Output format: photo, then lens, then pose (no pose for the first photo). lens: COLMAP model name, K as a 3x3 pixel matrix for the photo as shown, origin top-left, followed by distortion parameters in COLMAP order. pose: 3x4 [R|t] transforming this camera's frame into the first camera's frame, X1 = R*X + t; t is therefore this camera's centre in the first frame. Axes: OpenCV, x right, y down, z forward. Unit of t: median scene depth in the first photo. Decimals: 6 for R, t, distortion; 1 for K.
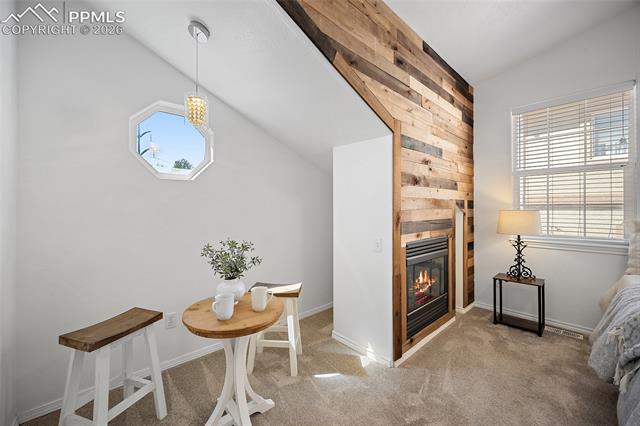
lens RADIAL K [[253.1, 0, 318.5], [0, 253.1, 209.0], [0, 0, 1]] dist [-0.001992, 0.000045]
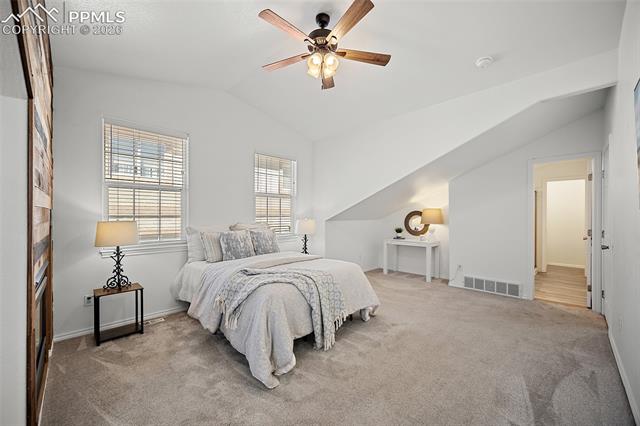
lens RADIAL K [[252.7, 0, 302.9], [0, 252.7, 220.2], [0, 0, 1]] dist [-0.000881, 0.000010]
pose [[-0.016435, -0.004852, 0.999853, -0.302839], [0.004577, 0.999977, 0.004927, -0.000257], [-0.999854, 0.004657, -0.016413, 0.365391]]
